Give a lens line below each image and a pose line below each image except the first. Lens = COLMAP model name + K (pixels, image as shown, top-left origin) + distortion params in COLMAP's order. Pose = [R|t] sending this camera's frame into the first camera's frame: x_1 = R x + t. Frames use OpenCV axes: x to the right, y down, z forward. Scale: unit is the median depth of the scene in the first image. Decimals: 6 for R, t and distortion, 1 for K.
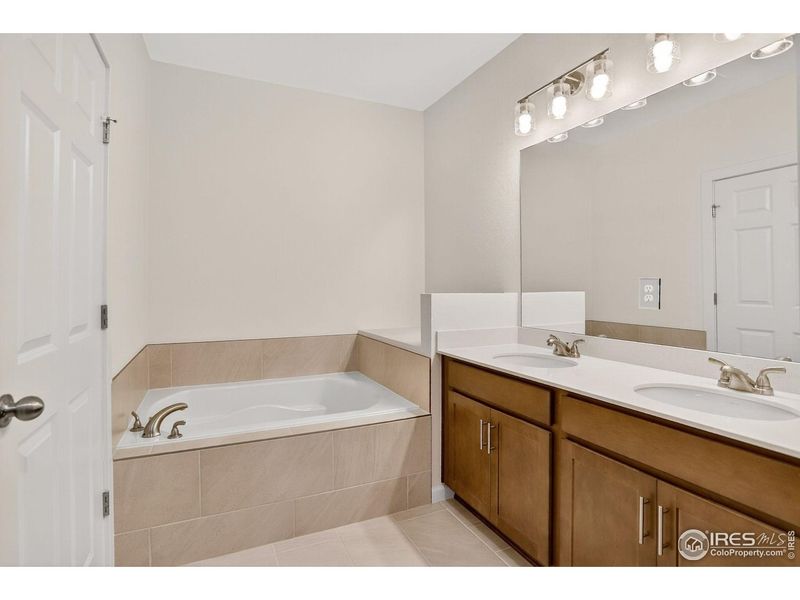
lens RADIAL K [[408.6, 0, 392.3], [0, 408.6, 289.2], [0, 0, 1]] dist [-0.072356, 0.036233]
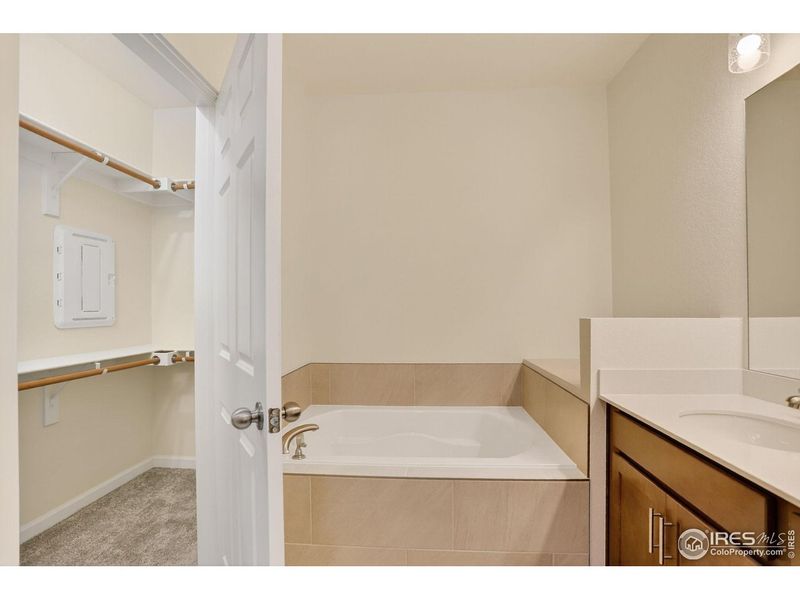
lens RADIAL K [[401.7, 0, 401.2], [0, 401.7, 315.8], [0, 0, 1]] dist [-0.030206, -0.000165]
pose [[0.882948, 0.006520, -0.469425, 0.124889], [-0.002512, 0.999955, 0.009164, 0.001324], [0.469463, -0.006912, 0.882925, 0.187184]]
